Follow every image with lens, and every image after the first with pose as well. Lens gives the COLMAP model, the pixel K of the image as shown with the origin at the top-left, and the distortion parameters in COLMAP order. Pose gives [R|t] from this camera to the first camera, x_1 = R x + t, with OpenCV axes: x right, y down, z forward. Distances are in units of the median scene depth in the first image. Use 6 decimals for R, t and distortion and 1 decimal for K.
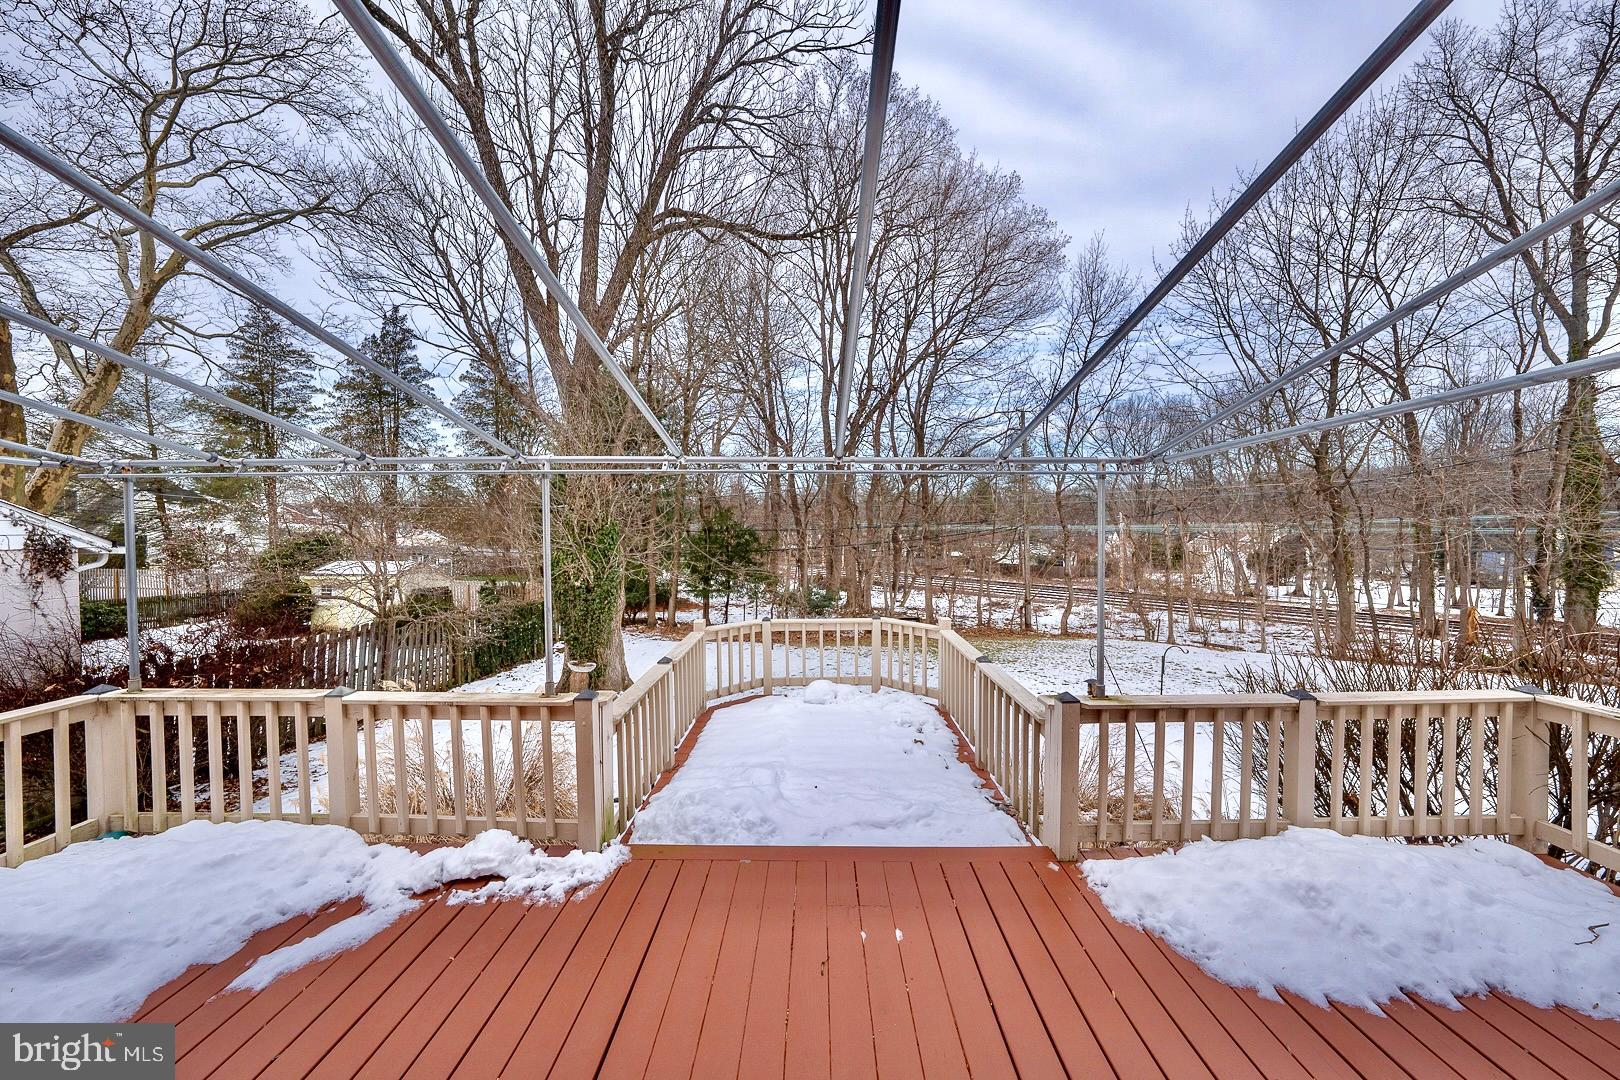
lens RADIAL K [[557.9, 0, 814.1], [0, 557.9, 538.0], [0, 0, 1]] dist [-0.030026, 0.006828]
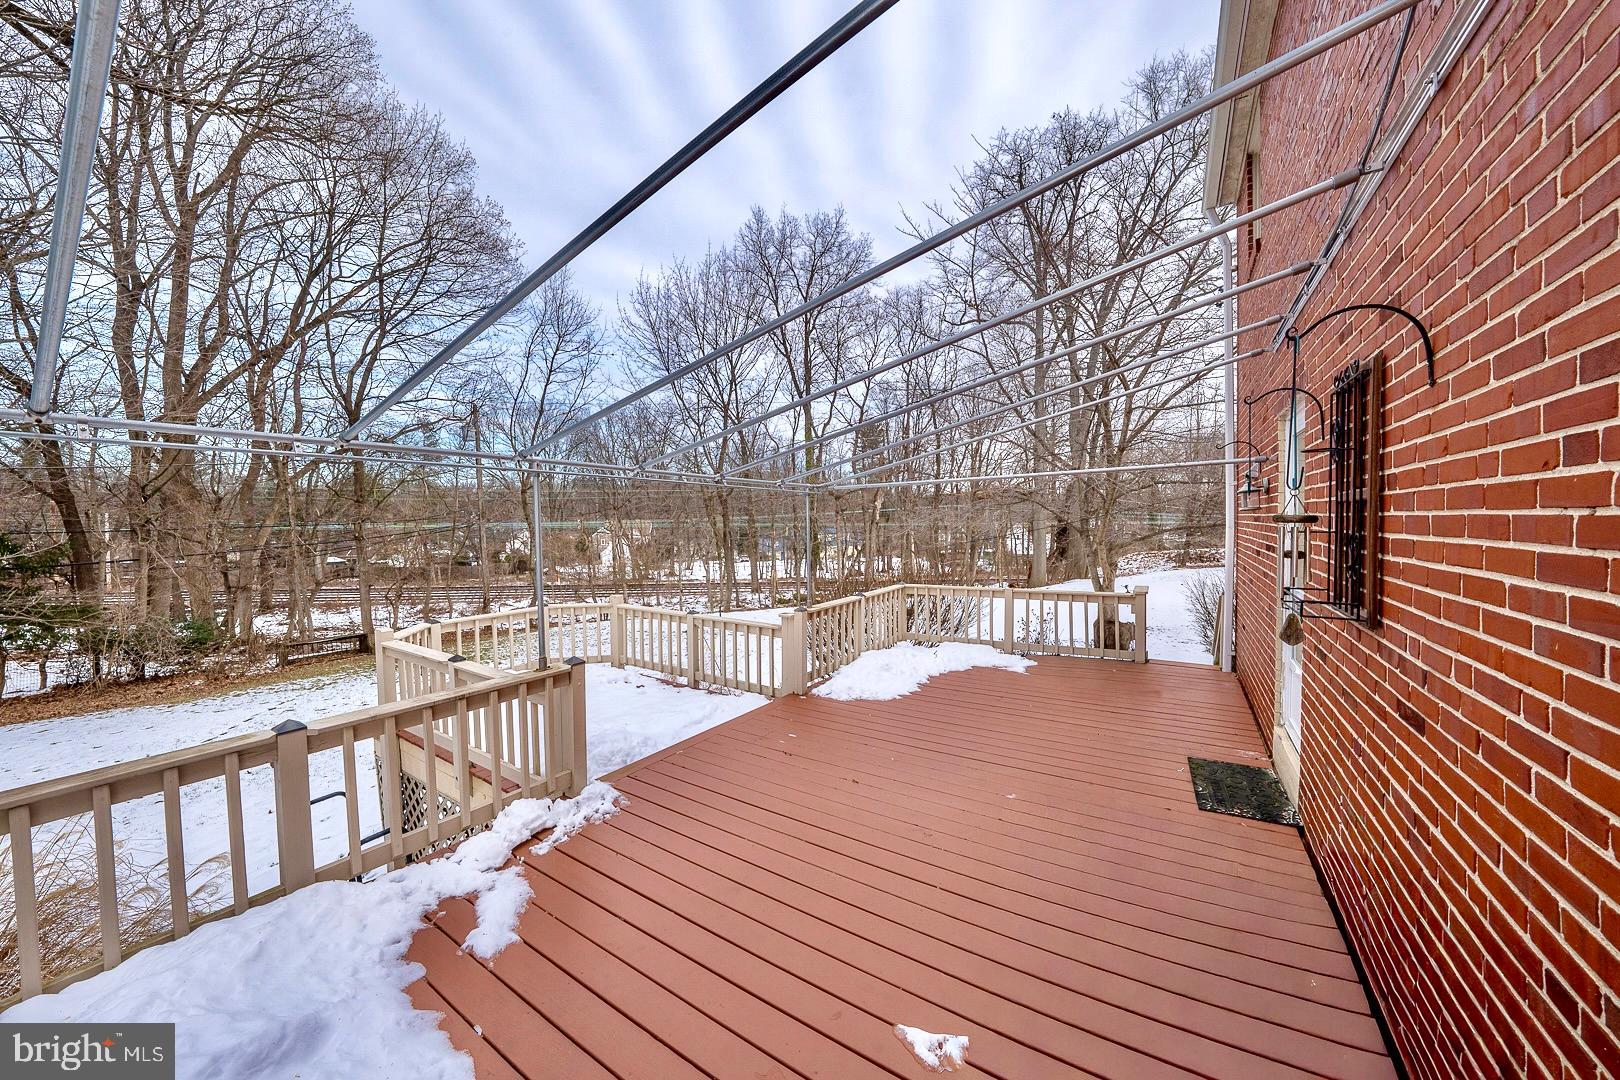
lens RADIAL K [[557.9, 0, 814.1], [0, 557.9, 538.0], [0, 0, 1]] dist [-0.030026, 0.006828]
pose [[0.535973, -0.024299, 0.843886, -0.485672], [0.020447, 0.999666, 0.015799, 0.005499], [-0.843988, 0.008787, 0.536290, -0.031039]]
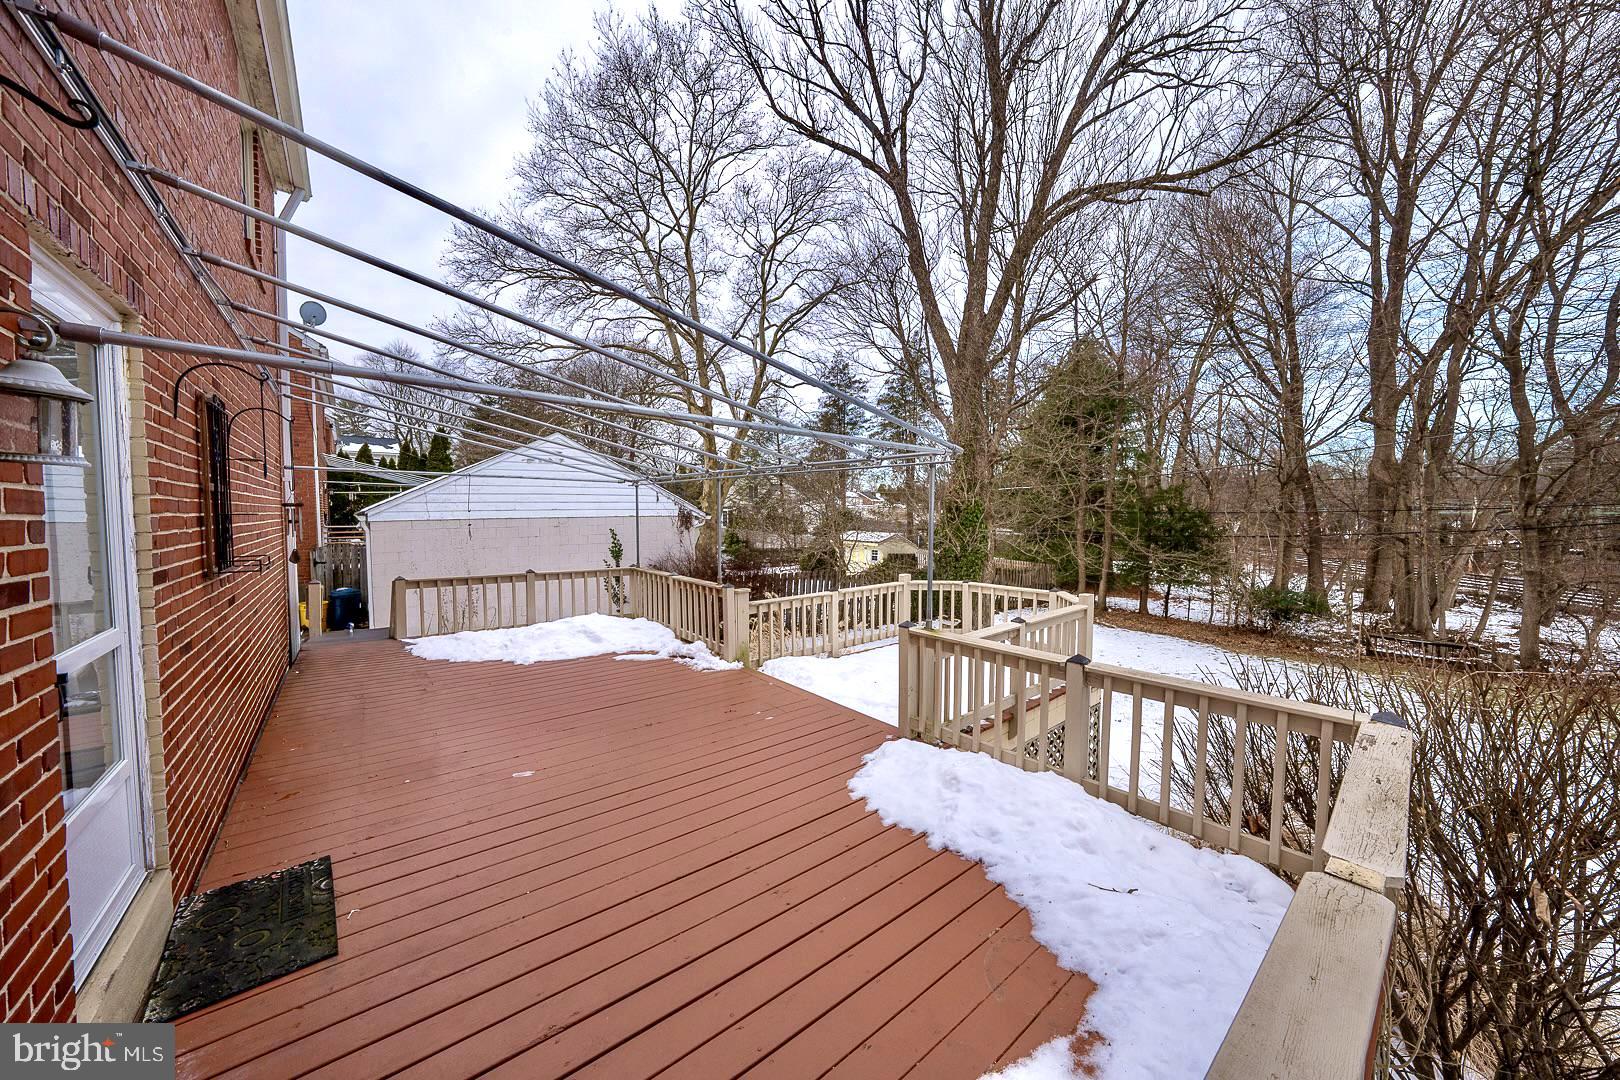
lens RADIAL K [[557.9, 0, 814.1], [0, 557.9, 538.0], [0, 0, 1]] dist [-0.030026, 0.006828]
pose [[0.646129, 0.044269, -0.761943, 0.584712], [-0.018971, 0.998940, 0.041951, 0.005295], [0.762992, -0.012651, 0.646284, -0.040951]]
